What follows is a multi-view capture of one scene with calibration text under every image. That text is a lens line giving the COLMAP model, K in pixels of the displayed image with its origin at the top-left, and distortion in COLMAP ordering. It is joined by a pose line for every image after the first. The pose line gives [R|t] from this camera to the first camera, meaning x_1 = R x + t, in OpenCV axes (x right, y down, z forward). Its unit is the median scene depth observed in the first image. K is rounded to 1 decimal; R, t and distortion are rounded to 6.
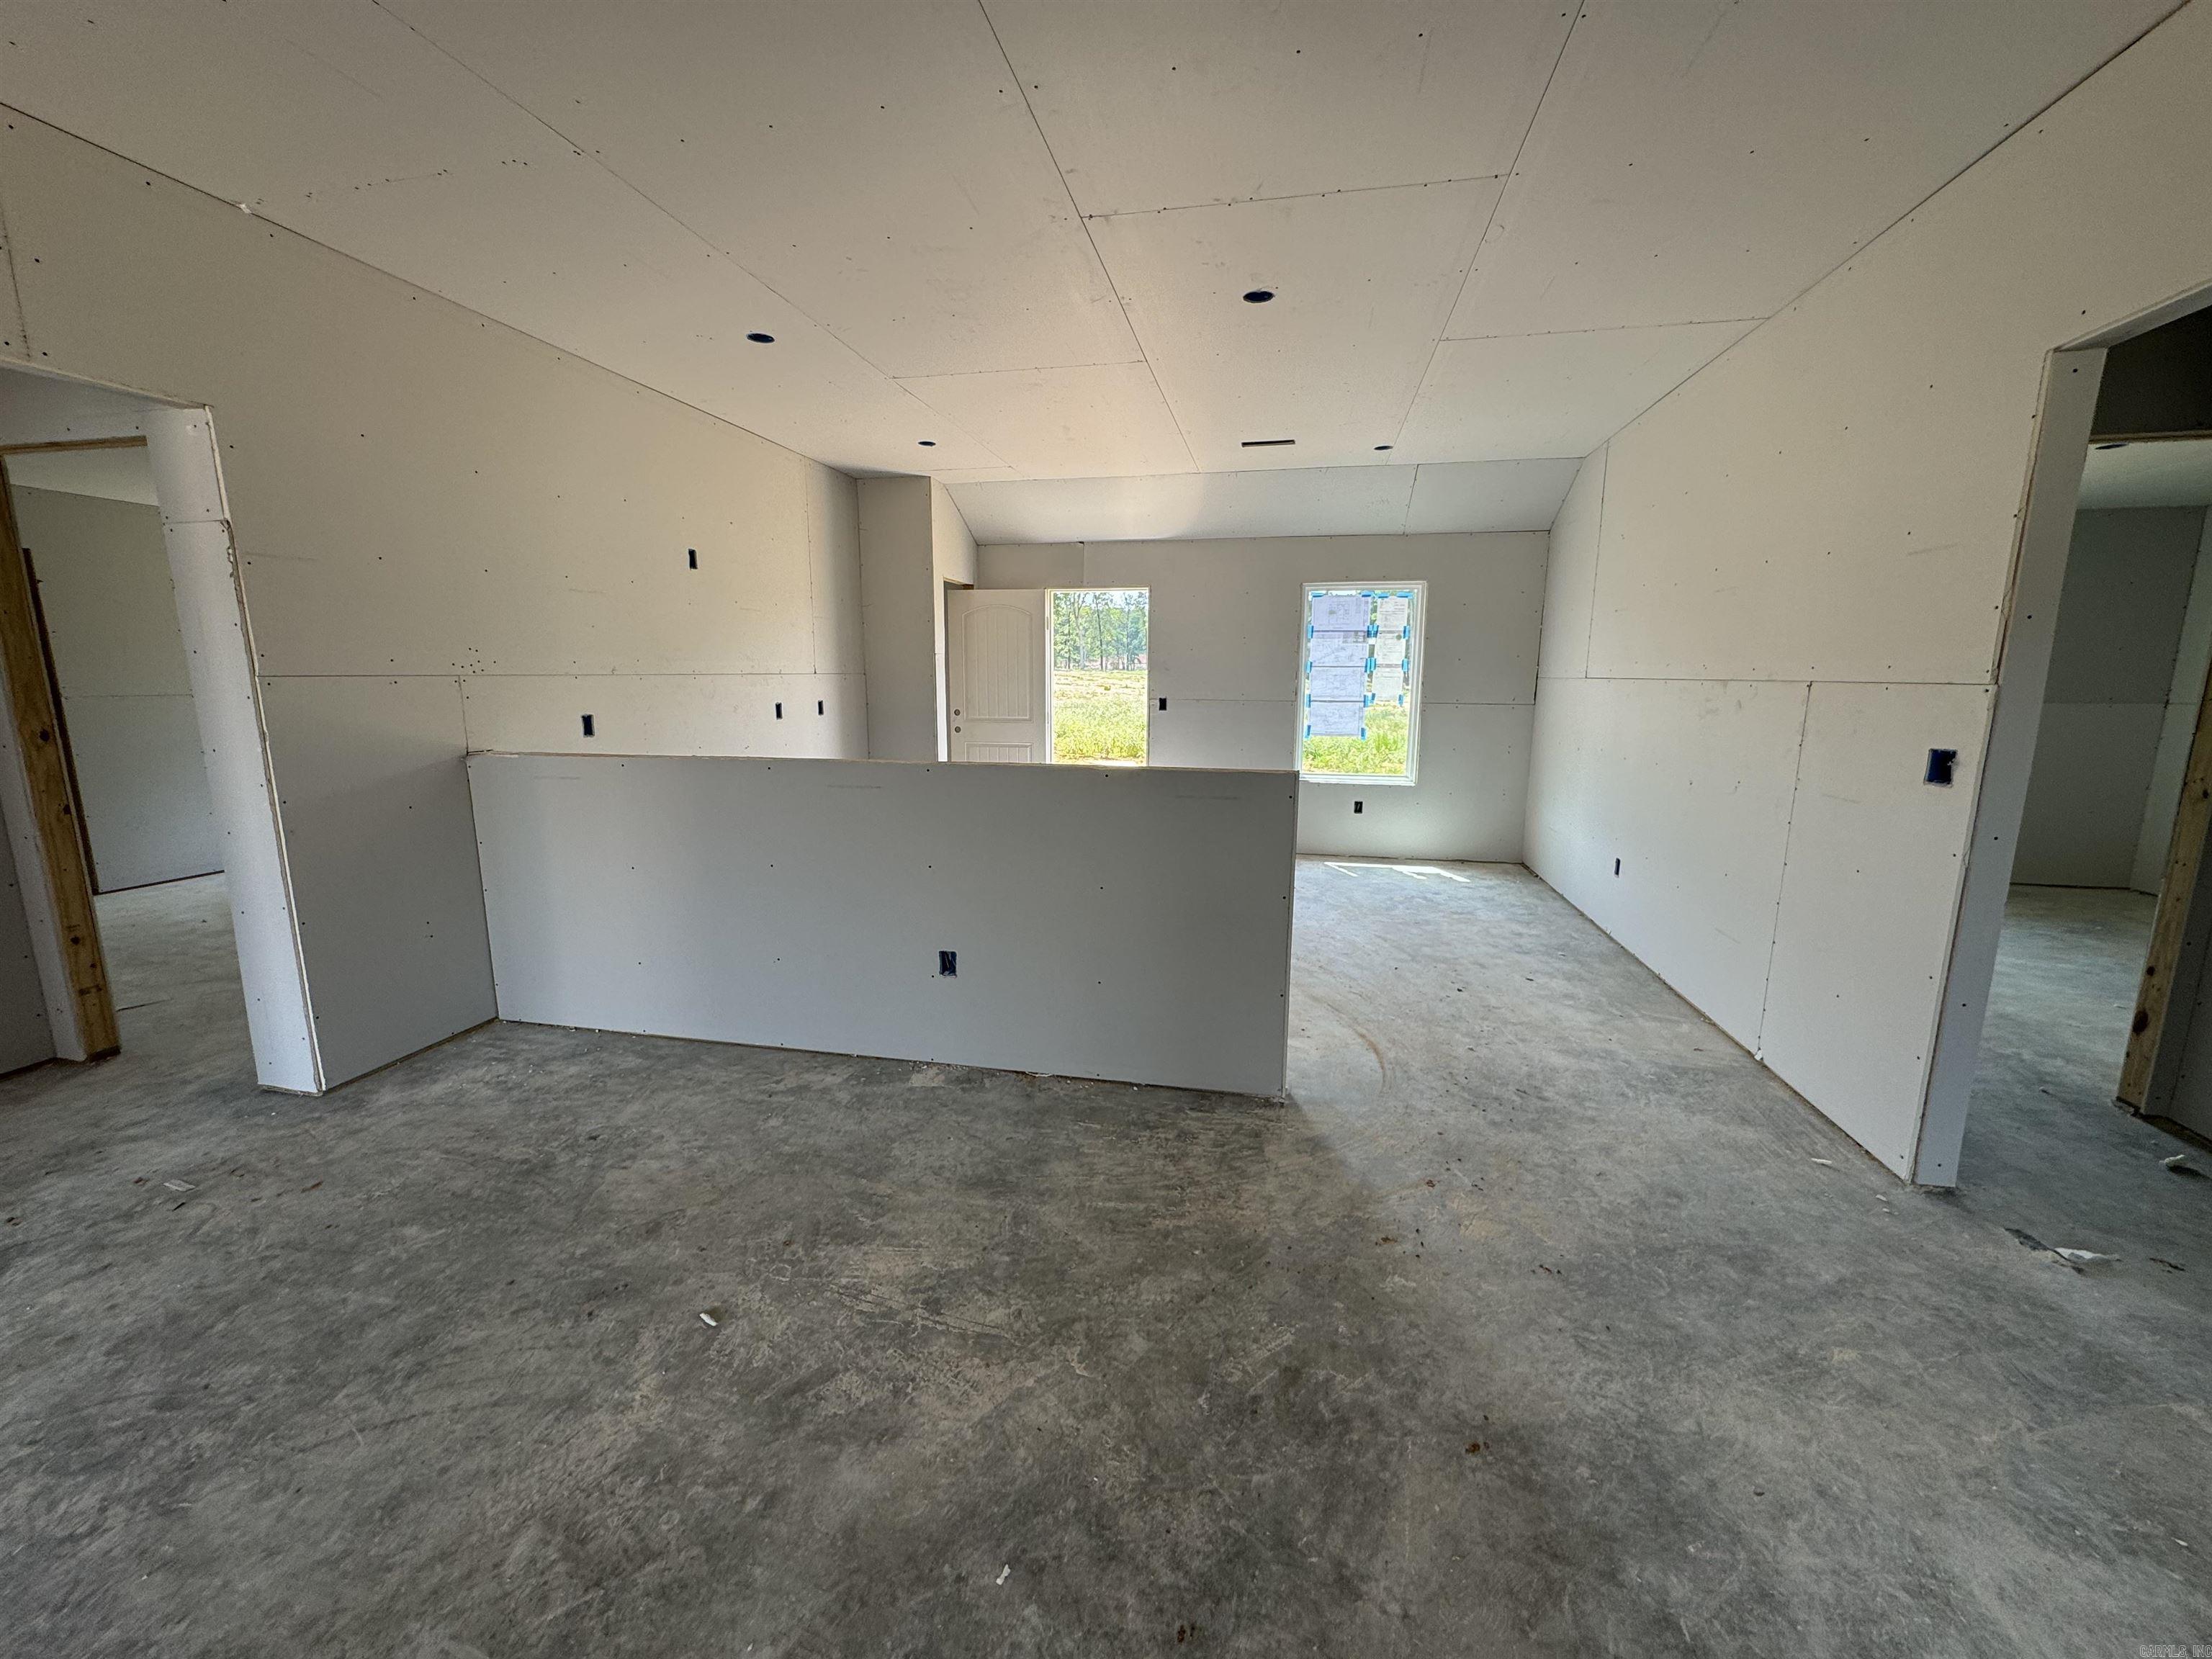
lens RADIAL K [[879.8, 0, 1106.9], [0, 879.8, 827.7], [0, 0, 1]] dist [-0.002678, 0.000463]
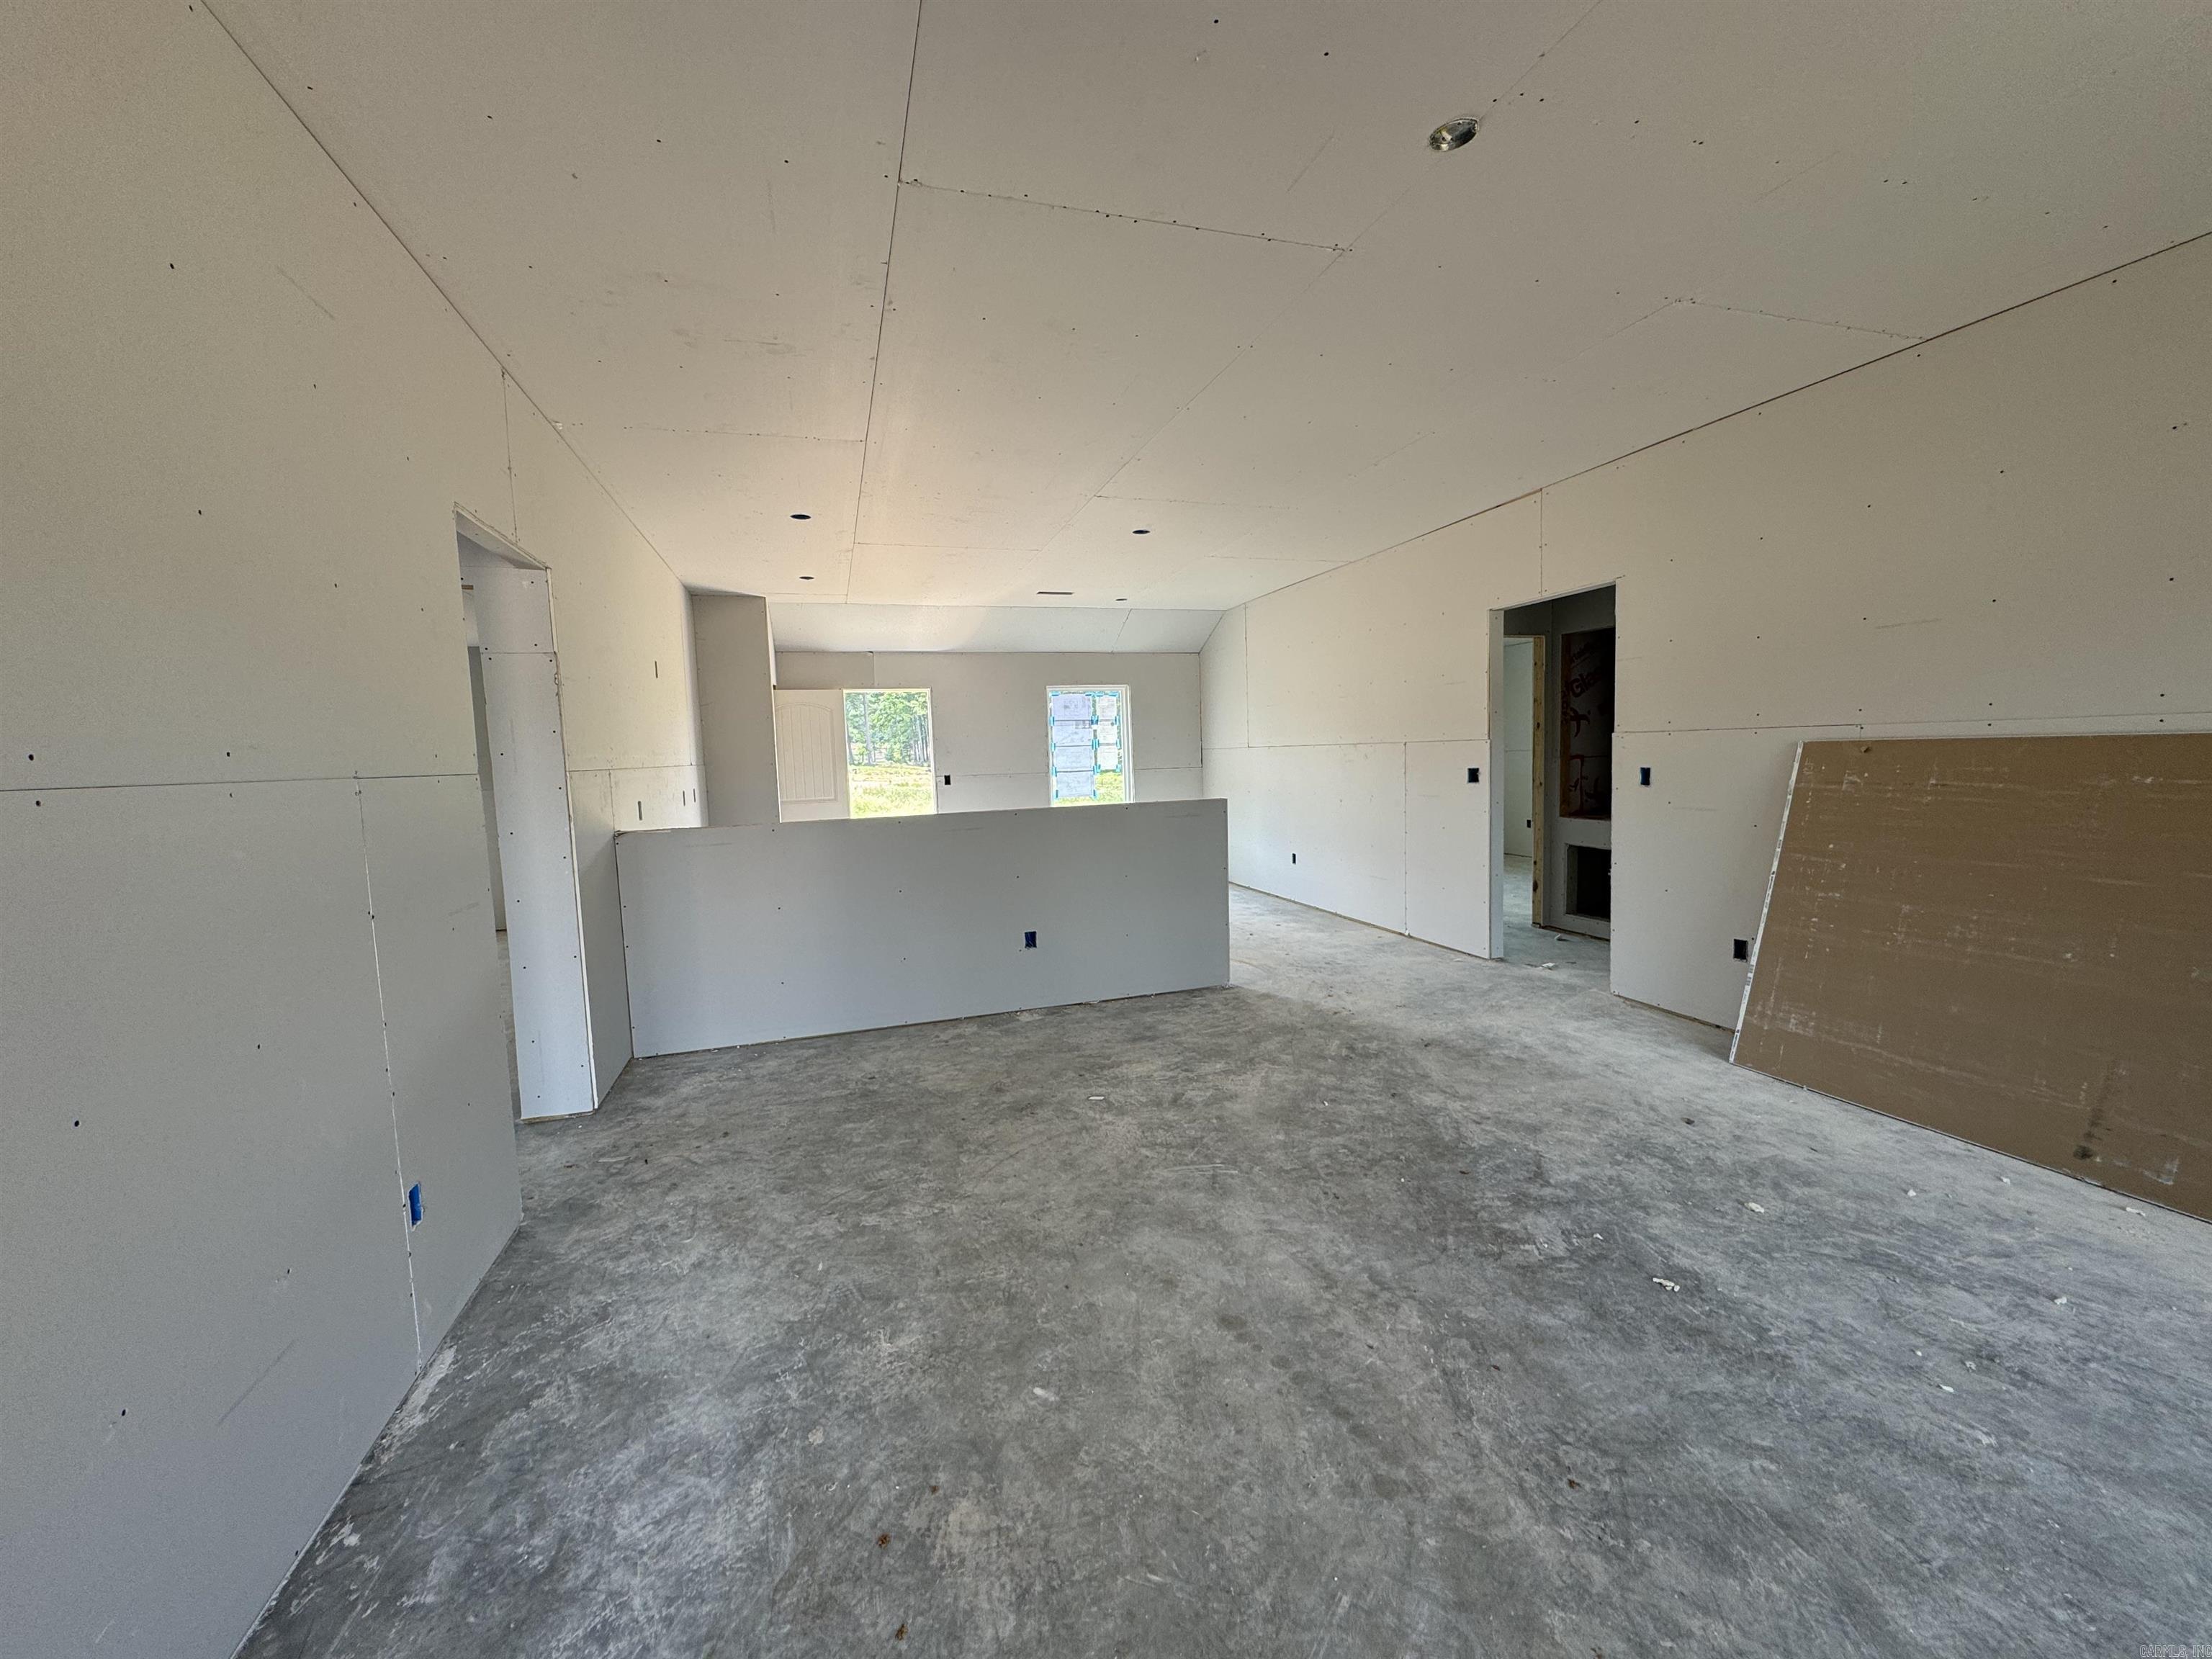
lens RADIAL K [[879.8, 0, 1106.9], [0, 879.8, 827.7], [0, 0, 1]] dist [-0.002678, 0.000463]
pose [[0.868582, -0.075389, 0.489777, -0.964122], [0.121713, 0.990540, -0.063379, 0.089332], [-0.480365, 0.114662, 0.869541, -0.501555]]
